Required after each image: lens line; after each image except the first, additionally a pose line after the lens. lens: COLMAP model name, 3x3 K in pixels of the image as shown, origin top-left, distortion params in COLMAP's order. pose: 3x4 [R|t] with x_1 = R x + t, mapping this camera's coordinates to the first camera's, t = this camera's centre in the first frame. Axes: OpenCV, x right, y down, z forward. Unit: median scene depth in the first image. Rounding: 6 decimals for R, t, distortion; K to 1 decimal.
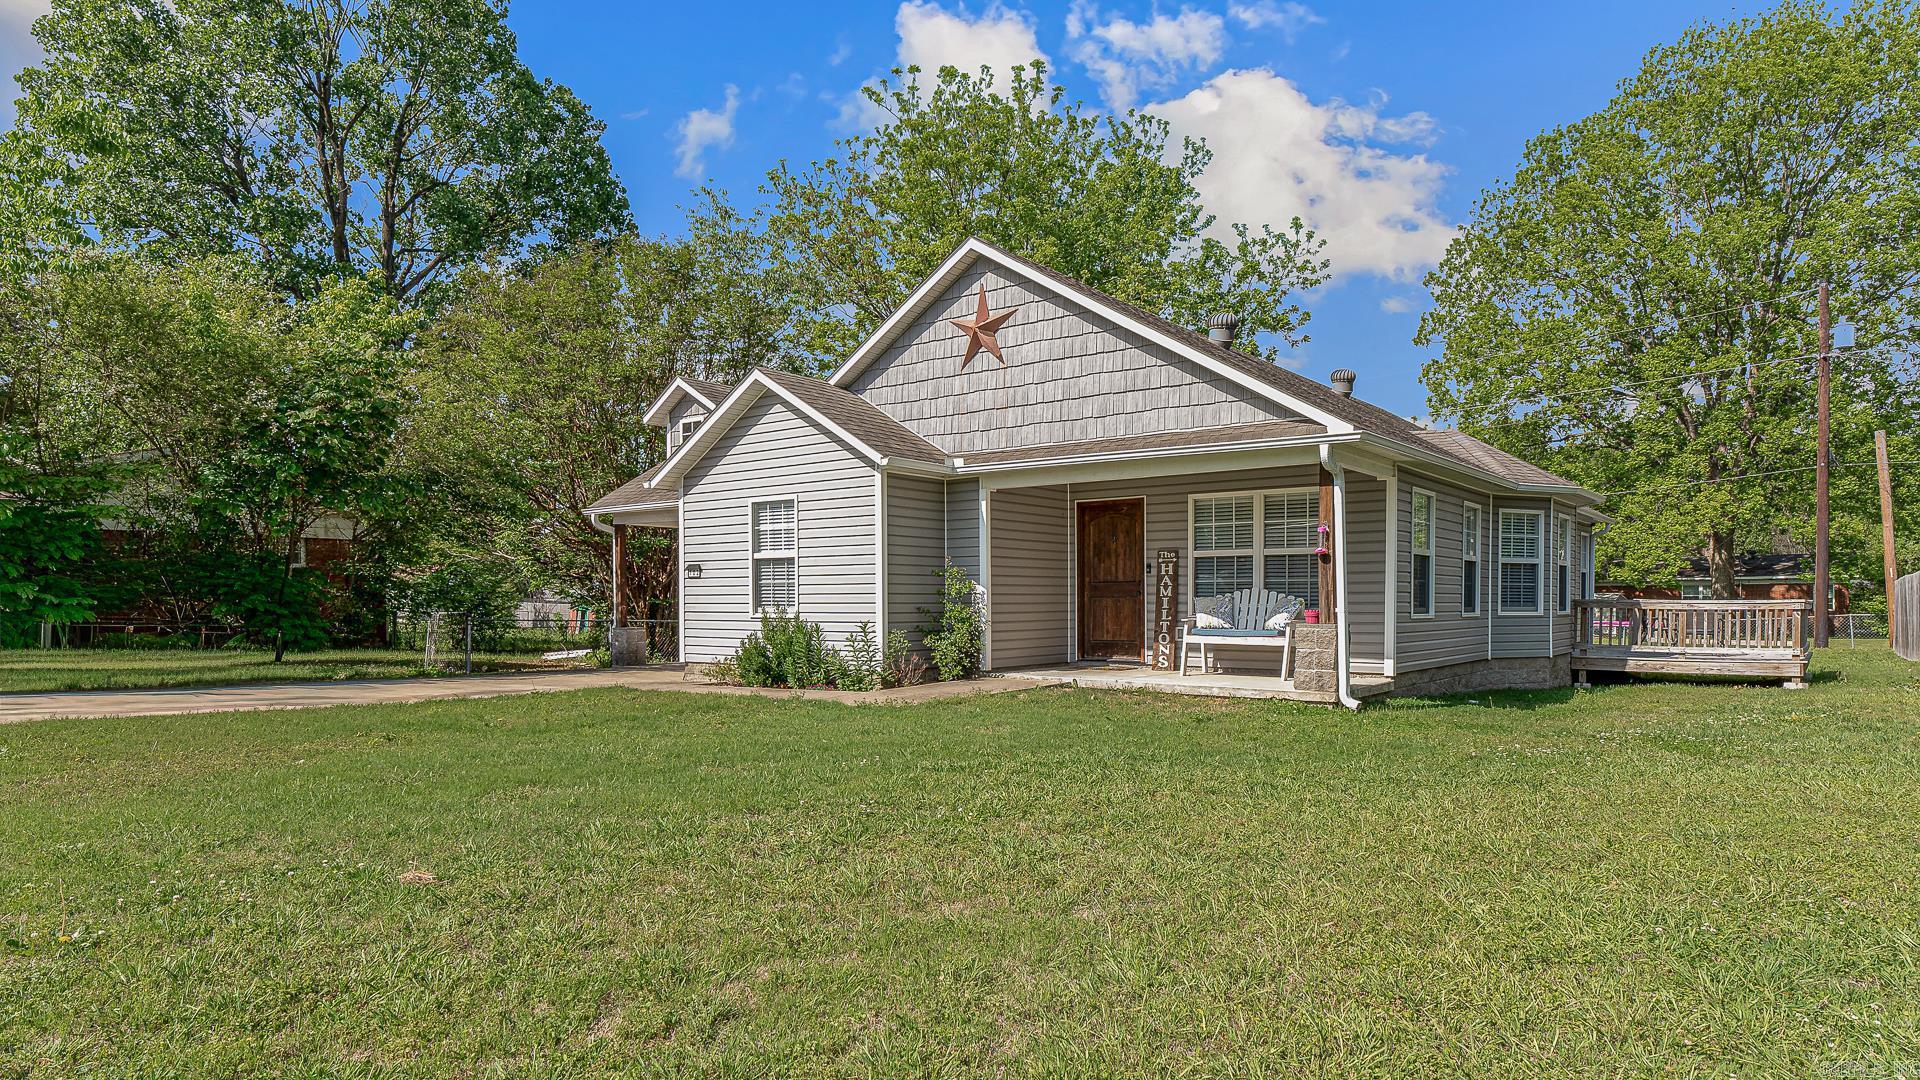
lens RADIAL K [[1134.9, 0, 961.0], [0, 1134.9, 627.2], [0, 0, 1]] dist [0.000198, -0.000021]
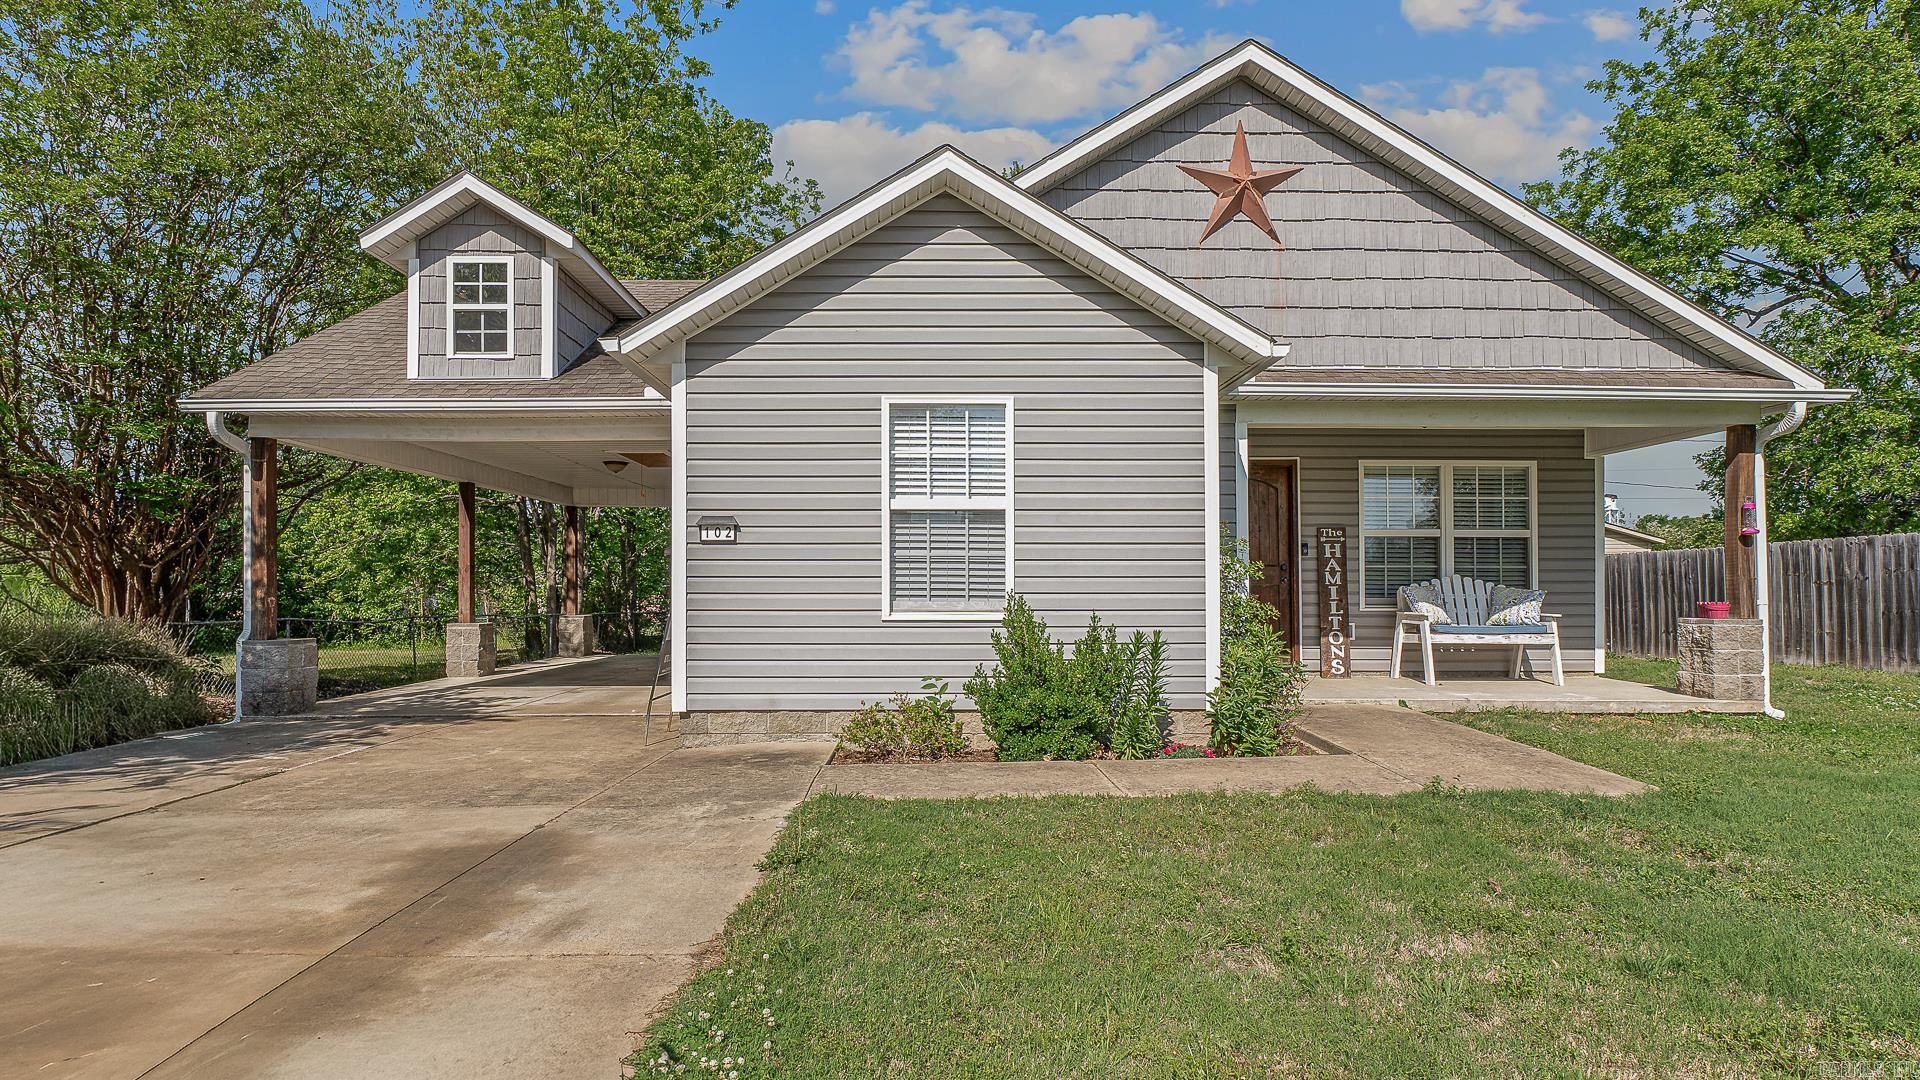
lens RADIAL K [[917.1, 0, 958.7], [0, 917.1, 571.1], [0, 0, 1]] dist [-0.004412, -0.000303]
pose [[0.774469, 0.013379, 0.632471, -0.437883], [0.012863, 0.999237, -0.036888, -0.016420], [-0.632482, 0.036704, 0.773705, 0.673394]]
